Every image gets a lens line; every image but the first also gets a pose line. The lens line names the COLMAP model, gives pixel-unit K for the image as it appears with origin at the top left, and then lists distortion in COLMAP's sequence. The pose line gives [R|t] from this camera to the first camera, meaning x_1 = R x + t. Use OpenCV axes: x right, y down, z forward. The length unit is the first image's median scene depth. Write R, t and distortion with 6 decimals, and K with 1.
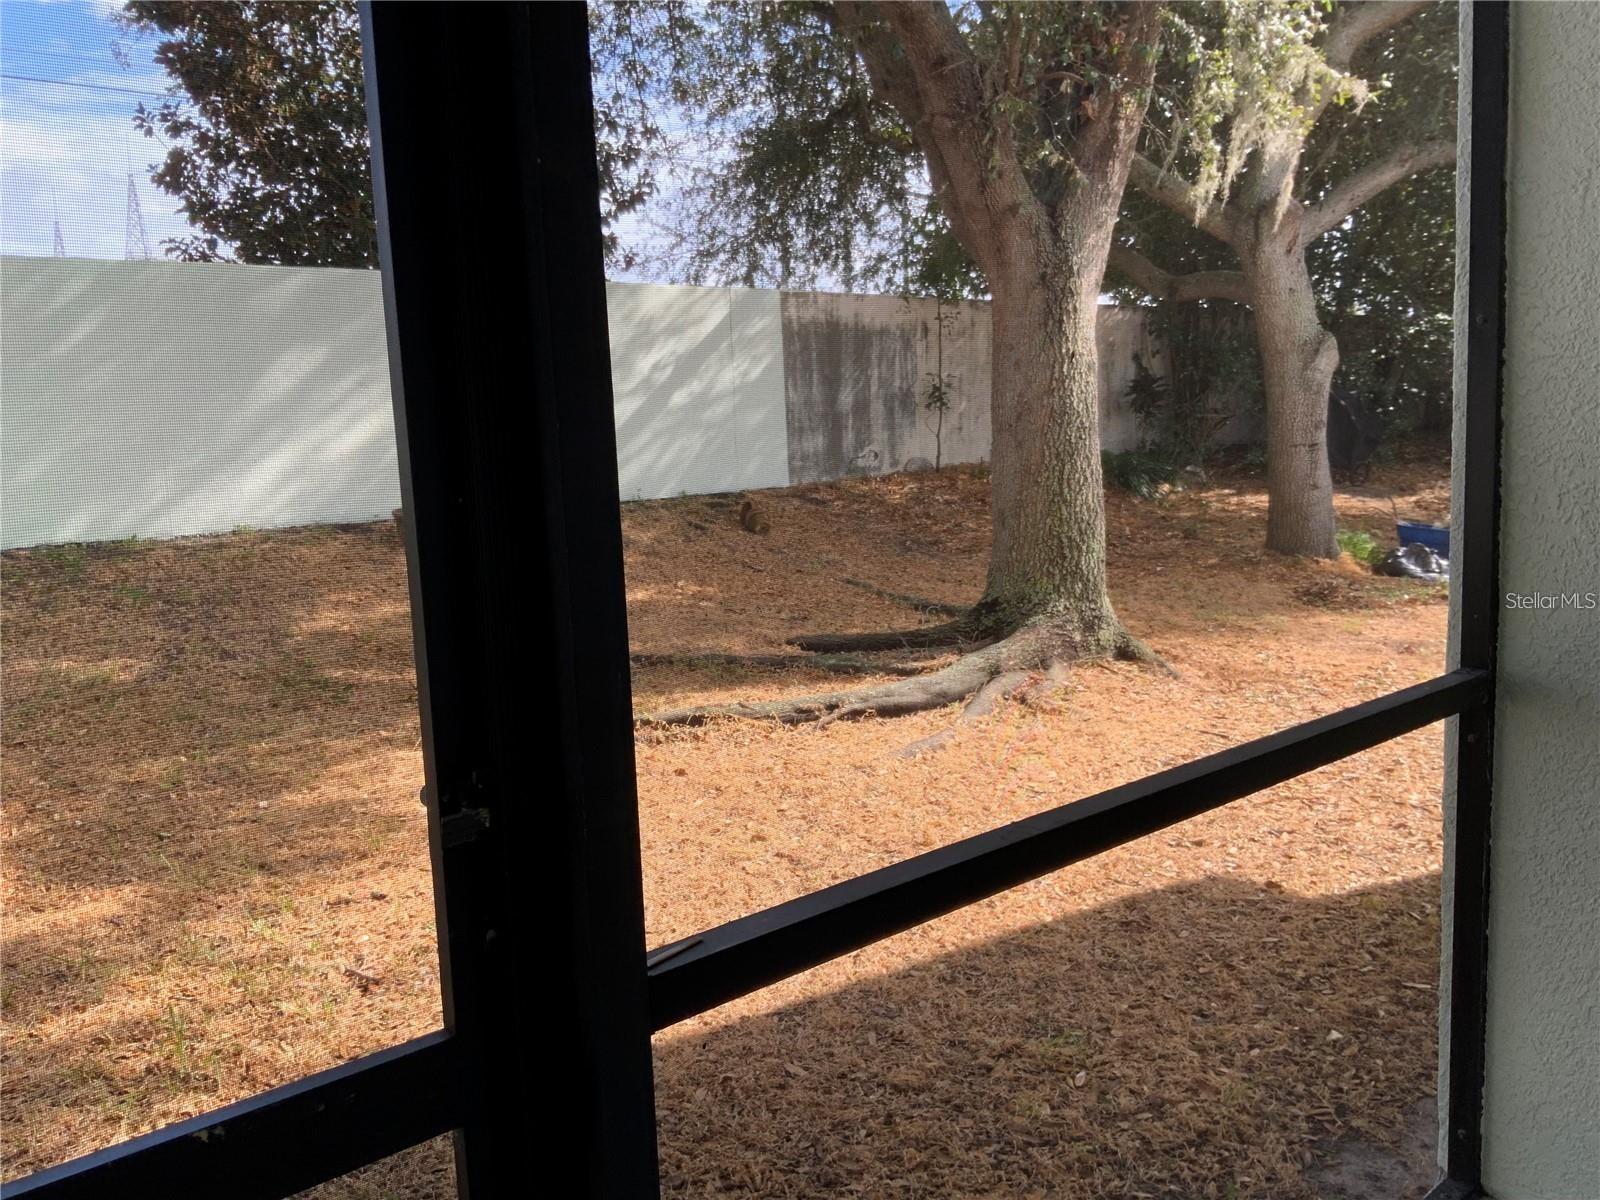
lens RADIAL K [[1325.5, 0, 781.4], [0, 1325.5, 608.9], [0, 0, 1]] dist [0.084759, -0.168659]
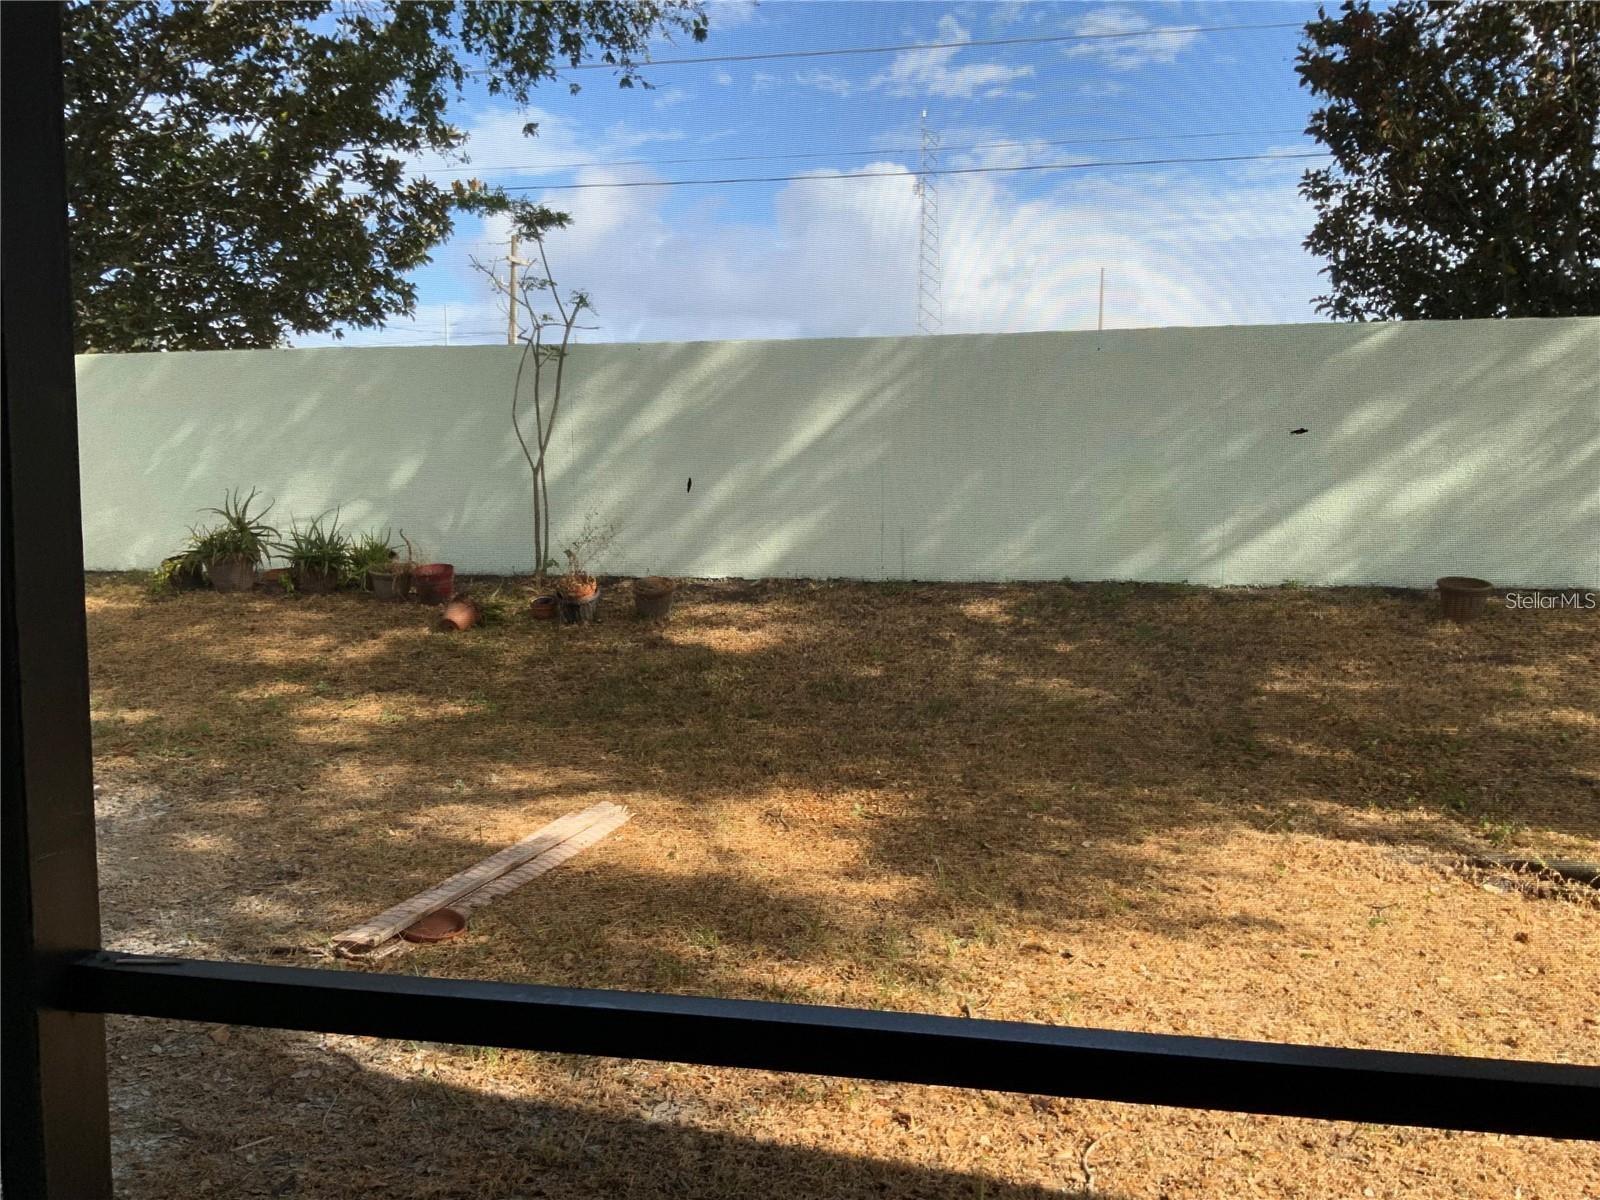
lens RADIAL K [[1325.5, 0, 803.8], [0, 1325.5, 590.0], [0, 0, 1]] dist [0.084759, -0.168659]
pose [[0.611740, 0.097197, -0.785065, 0.195966], [-0.134009, 0.990812, 0.018247, -0.028918], [0.779625, 0.094043, 0.619145, 0.108201]]
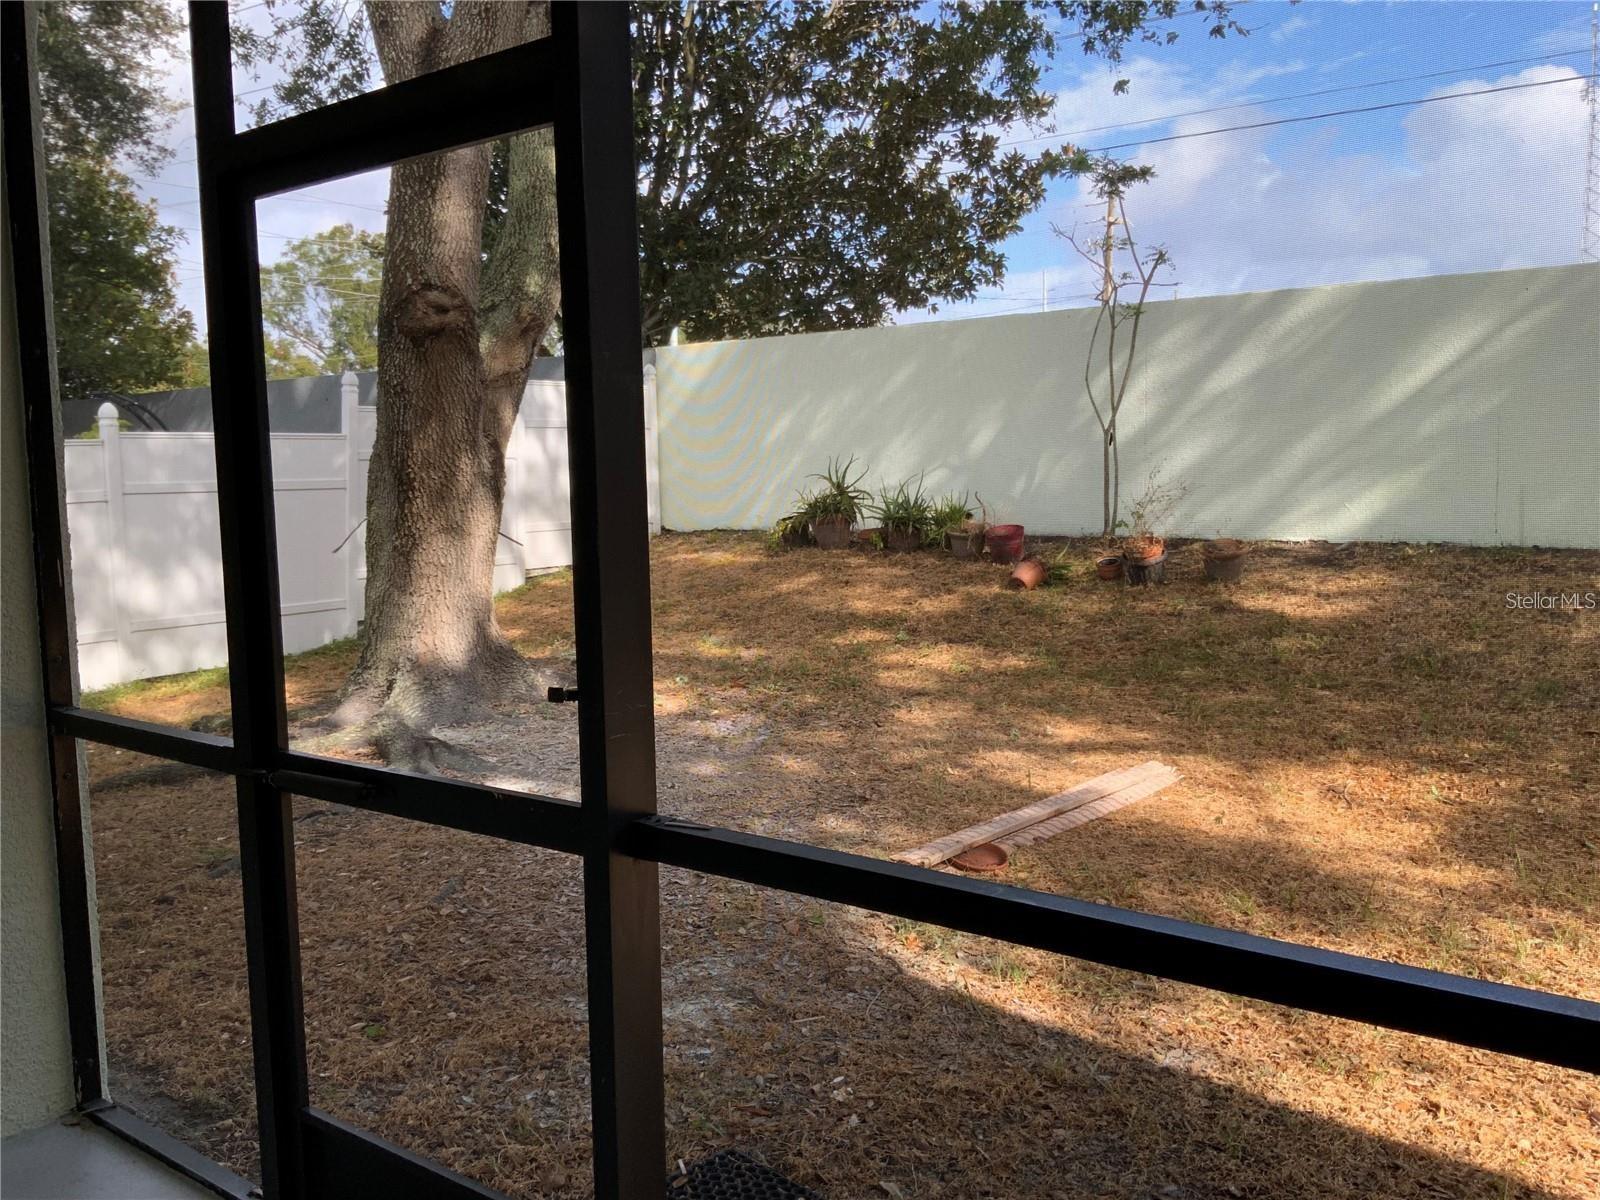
lens RADIAL K [[1325.5, 0, 796.8], [0, 1325.5, 597.3], [0, 0, 1]] dist [0.084759, -0.168659]
pose [[0.215478, 0.135649, -0.967041, 0.225732], [-0.129068, 0.985573, 0.109490, -0.029733], [0.967941, 0.101221, 0.229877, 0.118726]]
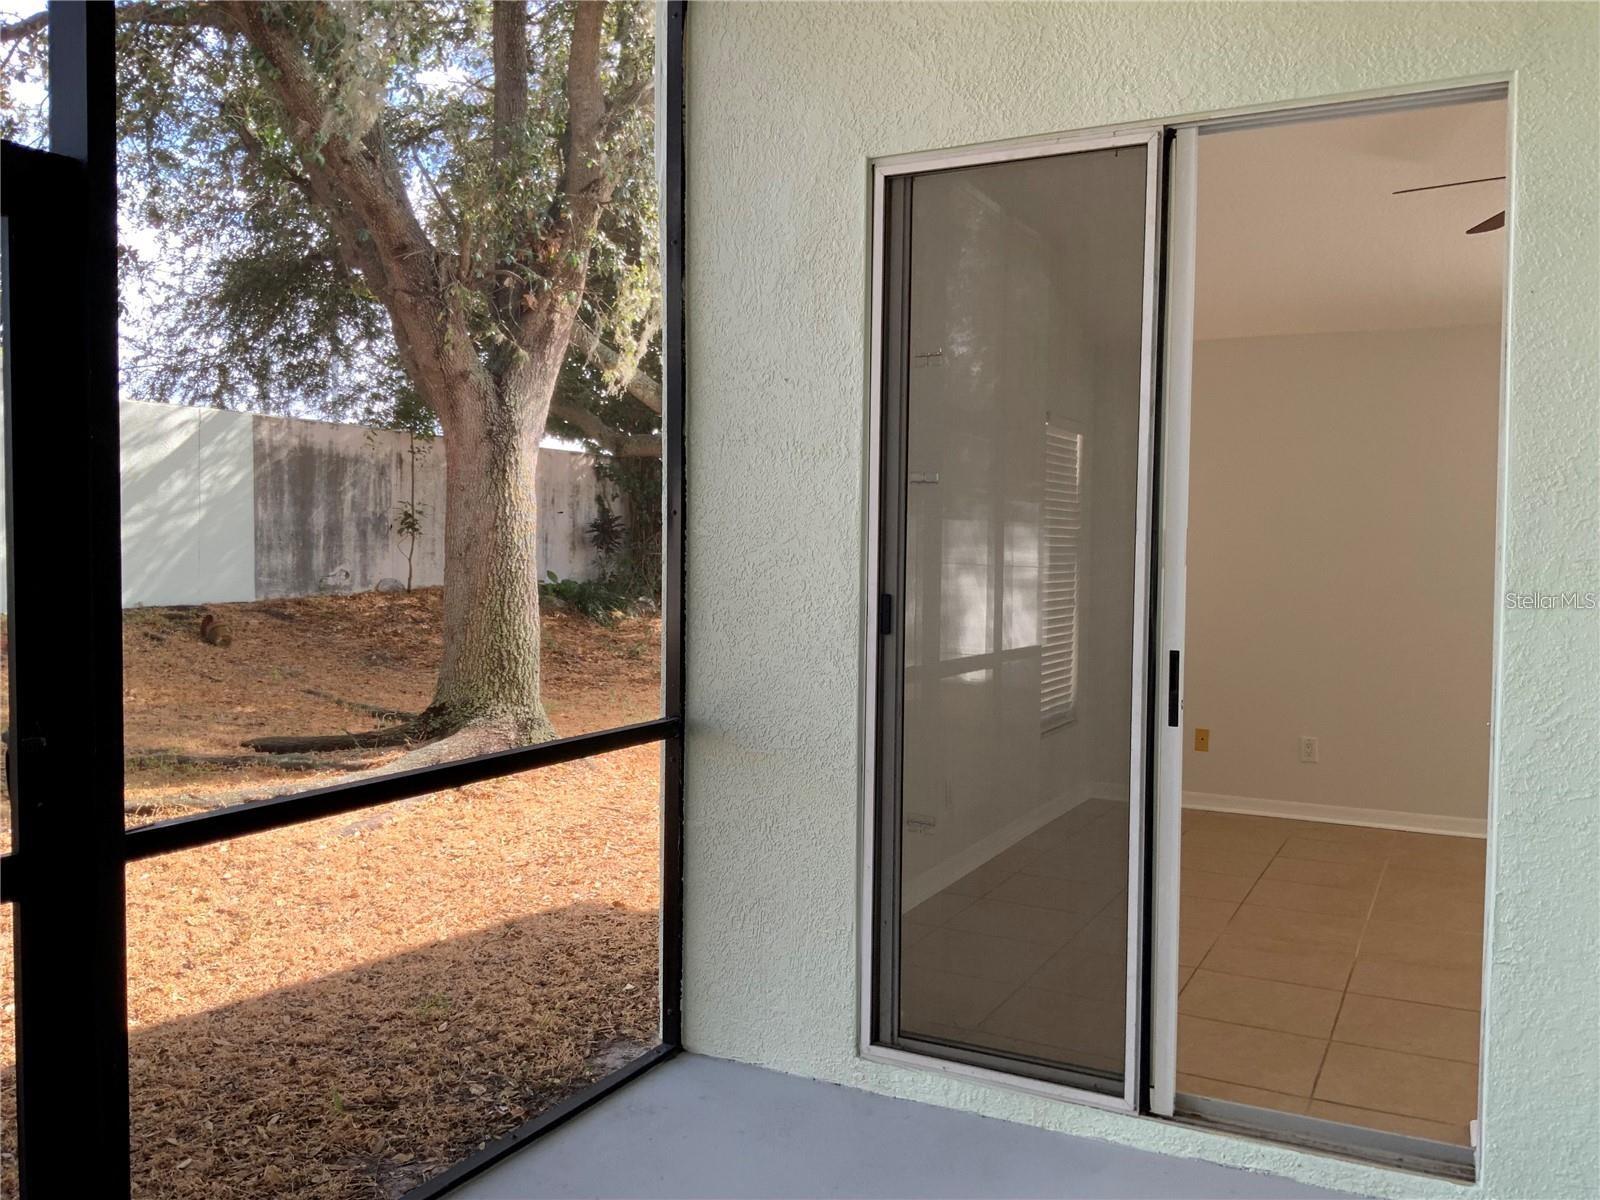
lens RADIAL K [[1325.5, 0, 797.4], [0, 1325.5, 594.8], [0, 0, 1]] dist [0.084759, -0.168659]
pose [[0.926154, 0.035959, 0.375427, 0.010383], [0.003633, 0.994547, -0.104222, 0.020306], [-0.377128, 0.097889, 0.920974, -0.190357]]
